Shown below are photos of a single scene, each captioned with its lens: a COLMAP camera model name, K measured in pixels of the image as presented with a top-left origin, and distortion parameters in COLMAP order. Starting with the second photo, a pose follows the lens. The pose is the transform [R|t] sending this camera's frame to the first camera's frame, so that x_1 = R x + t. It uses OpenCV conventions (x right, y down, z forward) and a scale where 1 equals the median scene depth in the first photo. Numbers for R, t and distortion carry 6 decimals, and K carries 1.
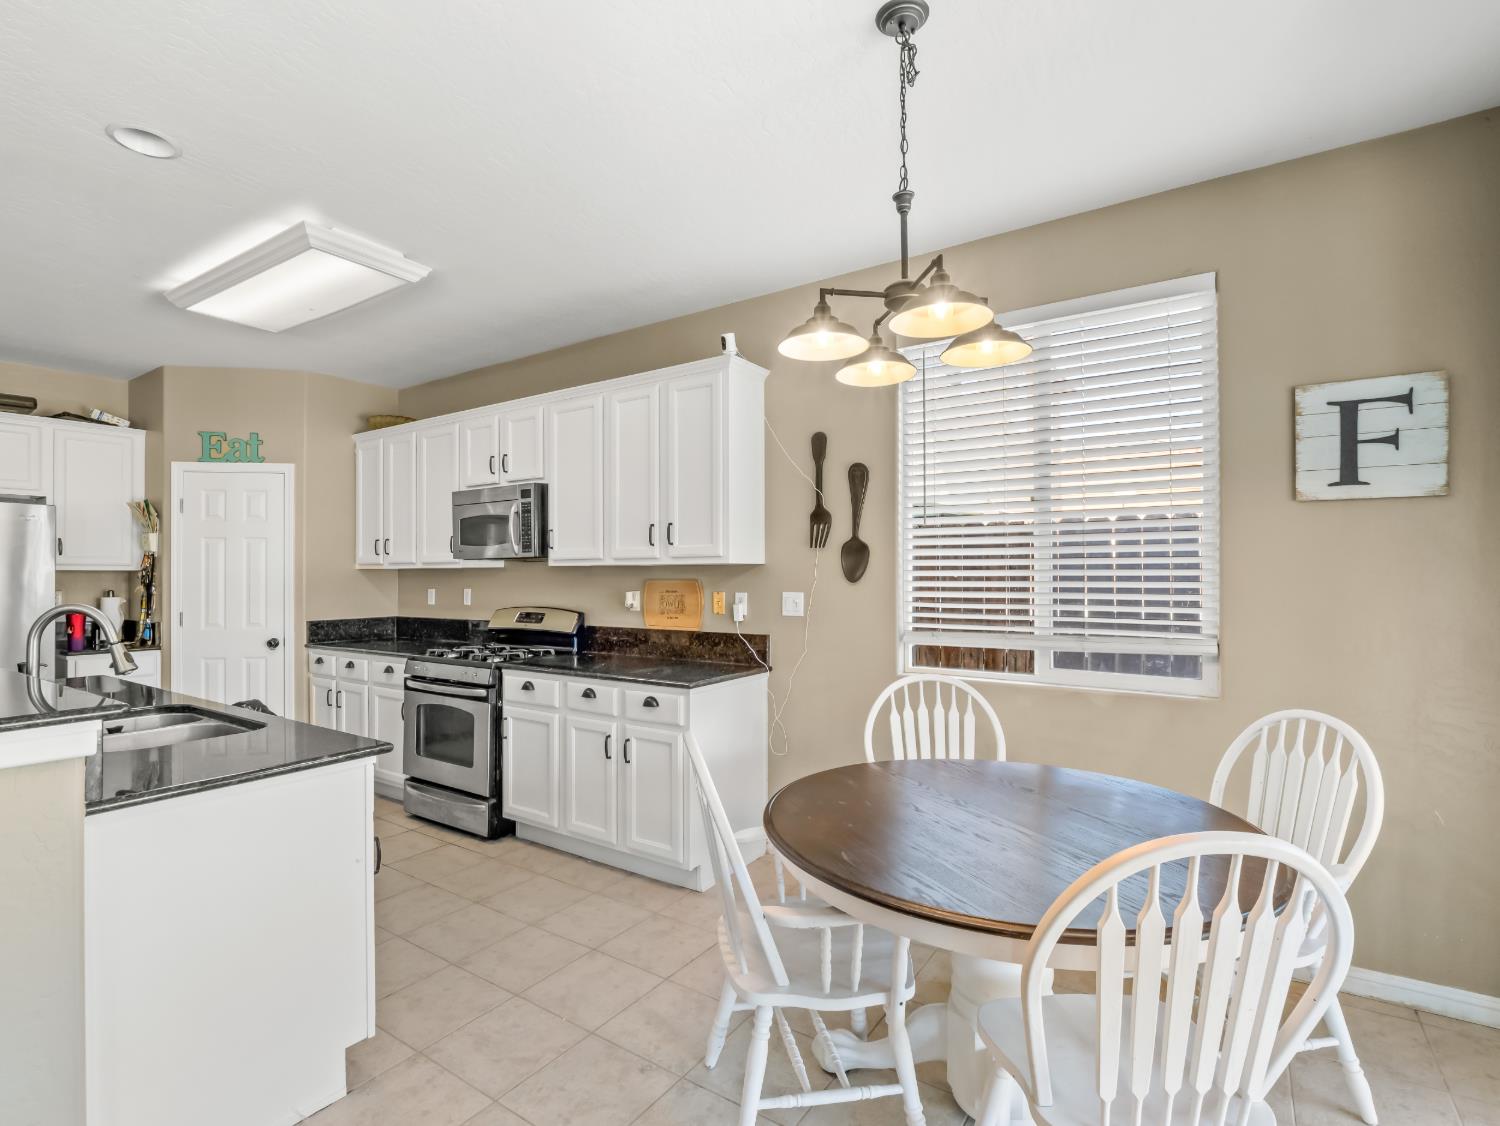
lens RADIAL K [[723.8, 0, 738.4], [0, 723.8, 583.4], [0, 0, 1]] dist [-0.018579, -0.000443]
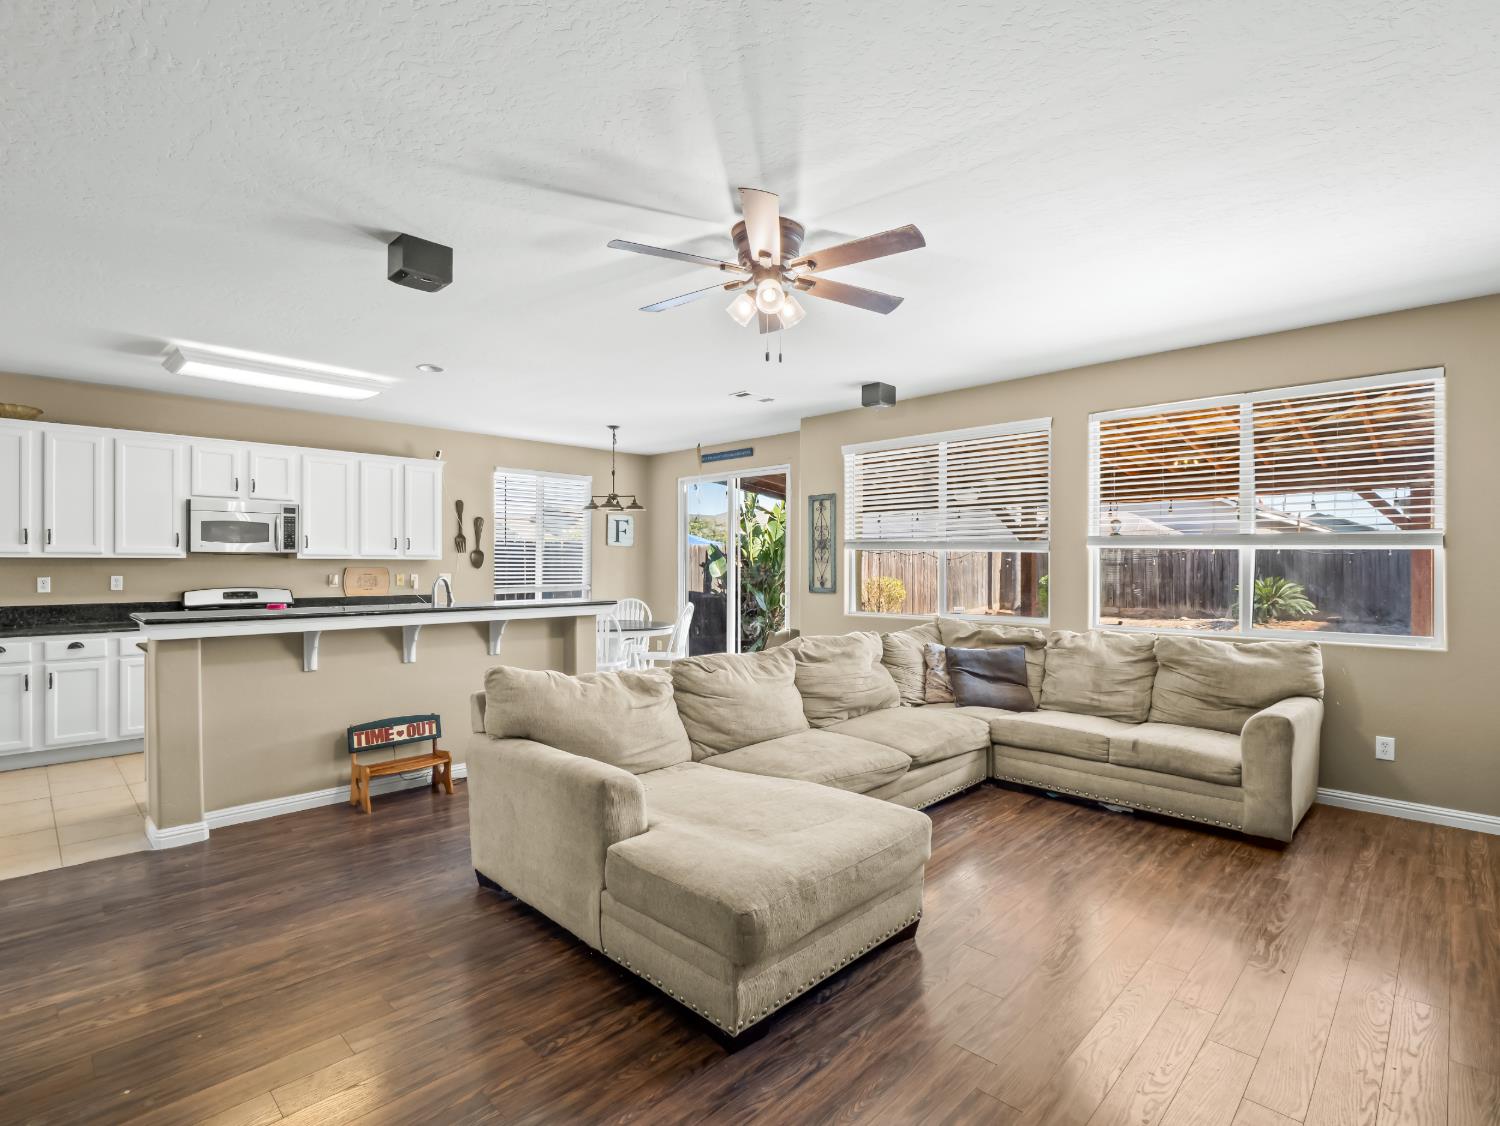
lens RADIAL K [[723.8, 0, 738.4], [0, 723.8, 583.4], [0, 0, 1]] dist [-0.018579, -0.000443]
pose [[0.198560, -0.019217, 0.979900, -1.515505], [0.012442, 0.999777, 0.017086, 0.013308], [-0.980010, 0.008800, 0.198755, -0.215071]]
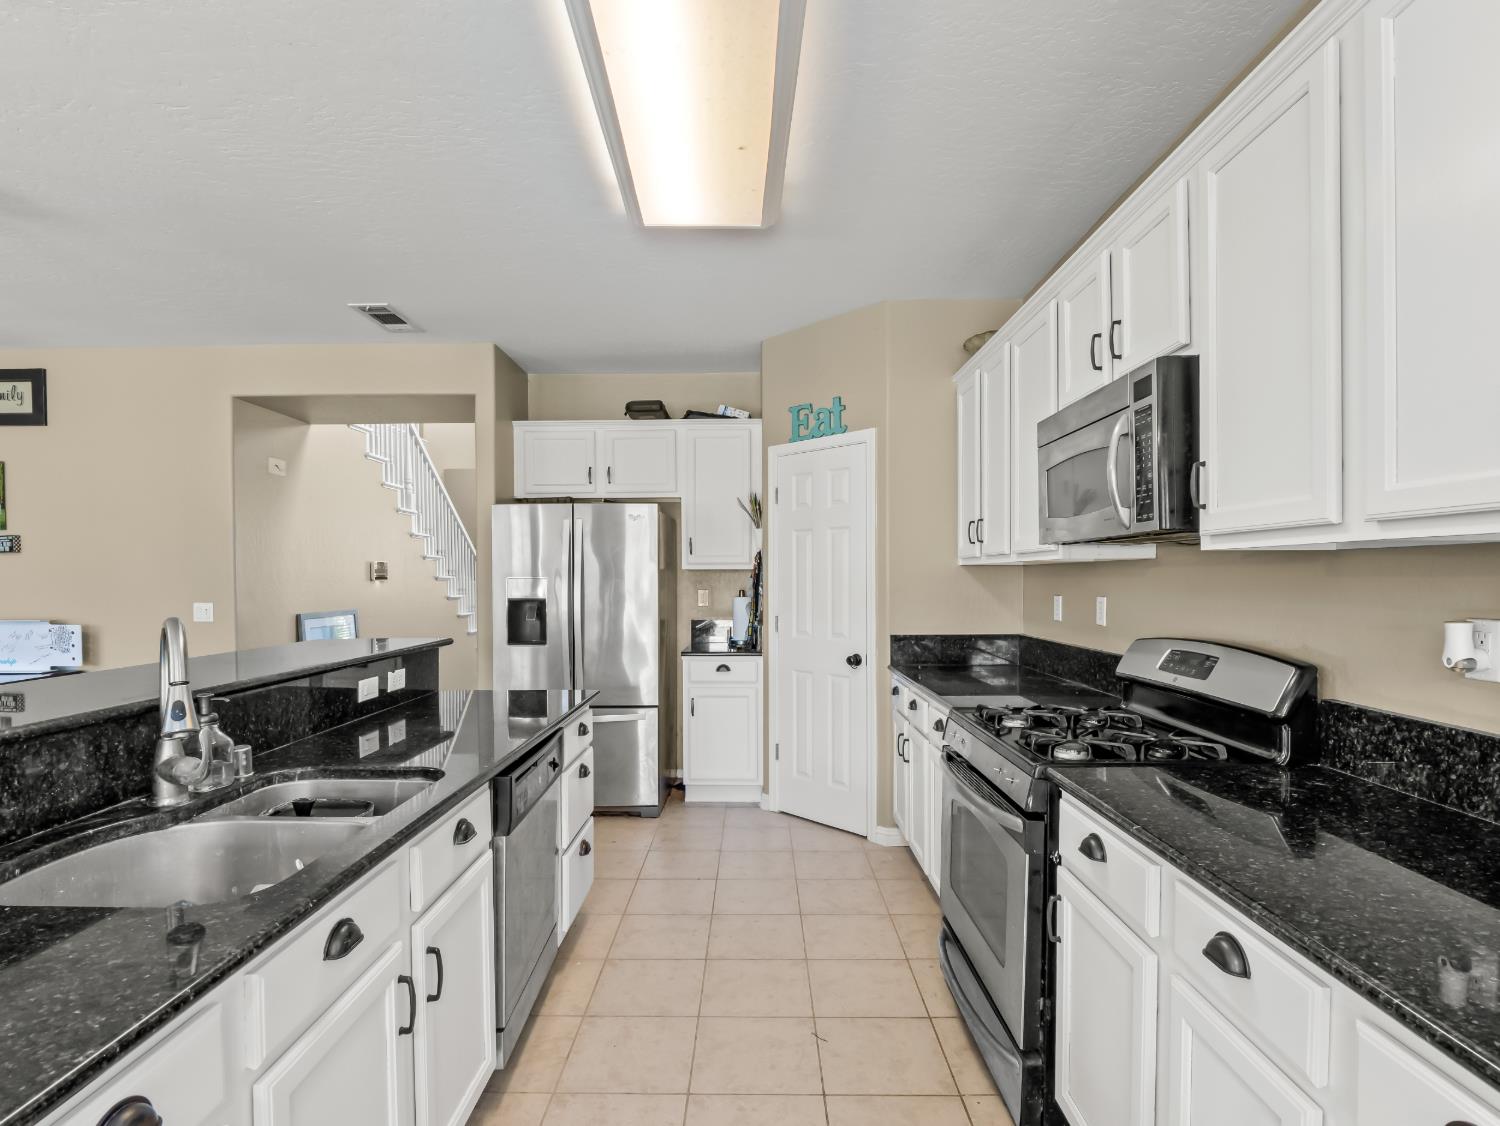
lens RADIAL K [[723.8, 0, 738.4], [0, 723.8, 583.4], [0, 0, 1]] dist [-0.018579, -0.000443]
pose [[0.530238, 0.009181, -0.847799, -0.048518], [-0.007953, 0.999951, 0.005855, -0.005334], [0.847811, 0.003638, 0.530286, 0.525626]]
